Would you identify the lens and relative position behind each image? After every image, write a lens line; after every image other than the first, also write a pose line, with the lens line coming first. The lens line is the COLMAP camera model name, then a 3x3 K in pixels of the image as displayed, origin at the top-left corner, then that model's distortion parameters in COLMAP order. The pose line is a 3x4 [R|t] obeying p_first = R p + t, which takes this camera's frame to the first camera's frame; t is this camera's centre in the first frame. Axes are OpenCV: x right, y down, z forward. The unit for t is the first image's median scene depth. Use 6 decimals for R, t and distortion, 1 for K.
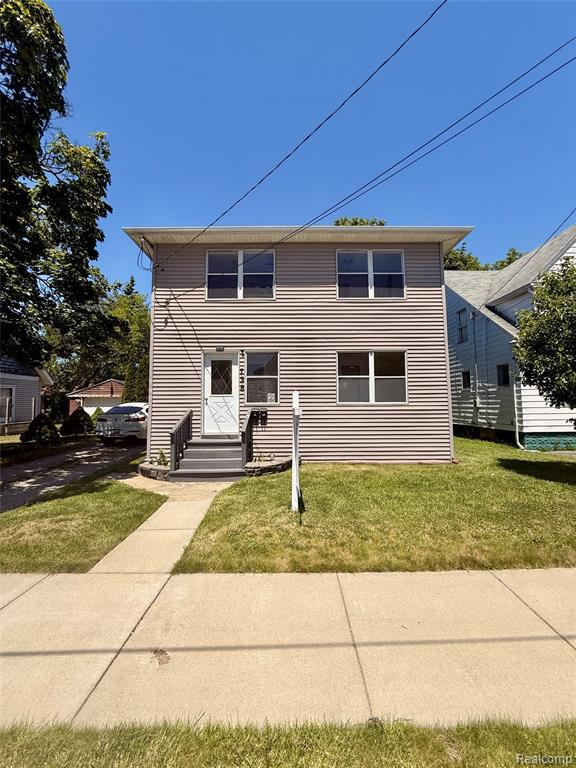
lens RADIAL K [[306.8, 0, 288.0], [0, 306.8, 384.0], [0, 0, 1]] dist [0.000061, 0.000211]
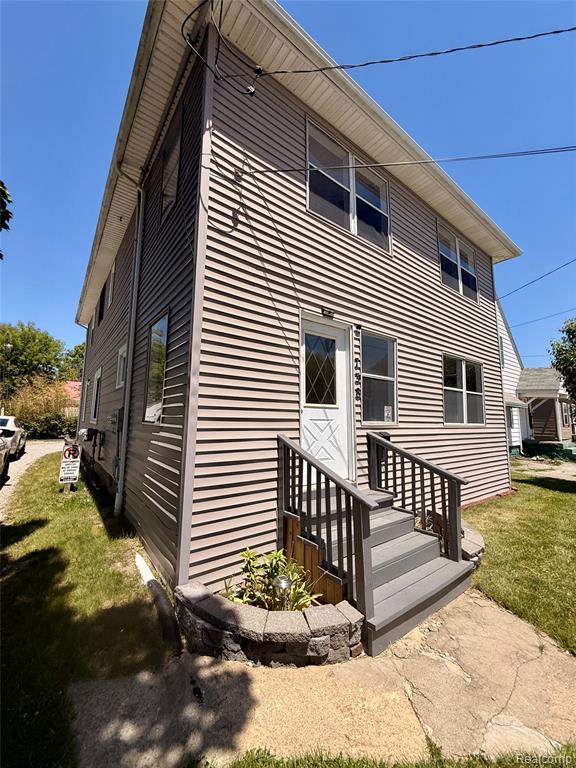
lens RADIAL K [[305.4, 0, 290.0], [0, 305.4, 381.1], [0, 0, 1]] dist [0.001224, 0.000506]
pose [[0.799477, 0.093886, 0.593315, -0.558746], [-0.060908, 0.995290, -0.075423, 0.038118], [-0.597601, 0.024161, 0.801429, 0.635593]]
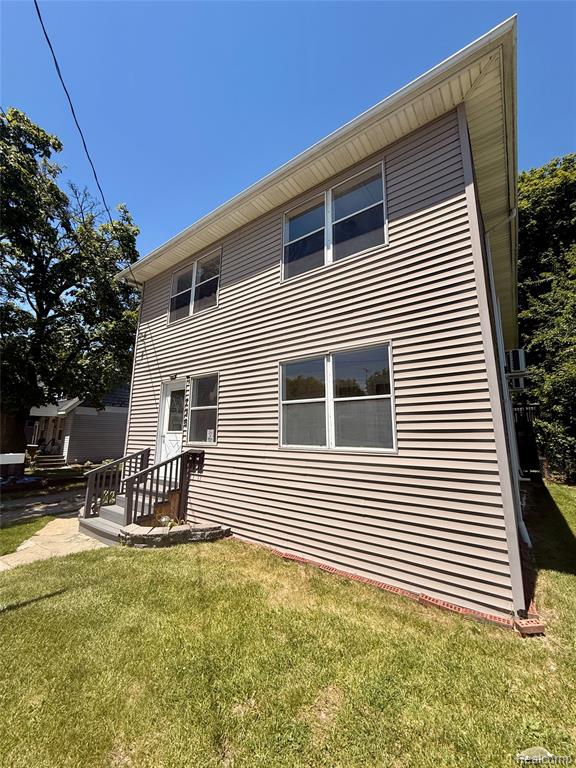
lens RADIAL K [[304.7, 0, 290.0], [0, 304.7, 380.5], [0, 0, 1]] dist [0.000999, 0.000574]
pose [[0.797008, -0.094731, -0.596493, 0.546093], [0.028668, 0.992443, -0.119309, 0.006044], [0.603288, 0.077990, 0.793701, 0.519980]]
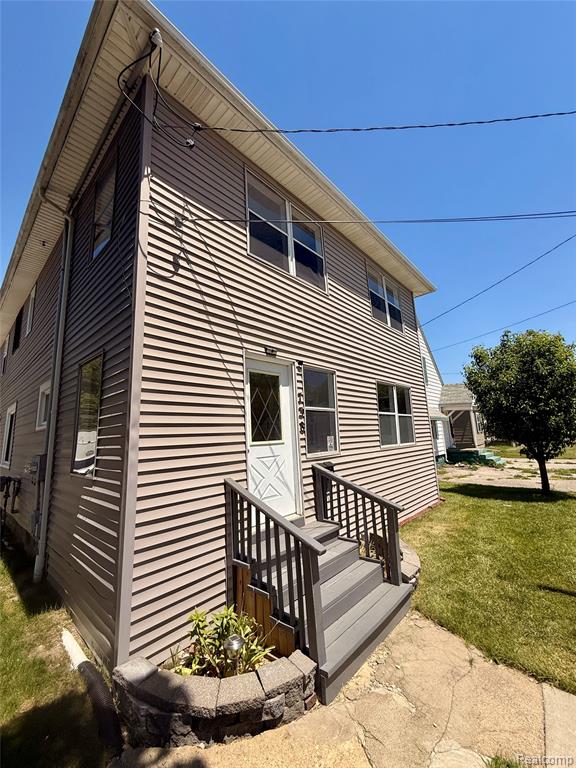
lens RADIAL K [[304.7, 0, 290.0], [0, 304.7, 380.5], [0, 0, 1]] dist [0.000999, 0.000574]
pose [[0.680734, 0.109040, 0.724370, -0.569539], [-0.011756, 0.990358, -0.138032, 0.004824], [-0.732437, 0.085447, 0.675452, 0.628573]]
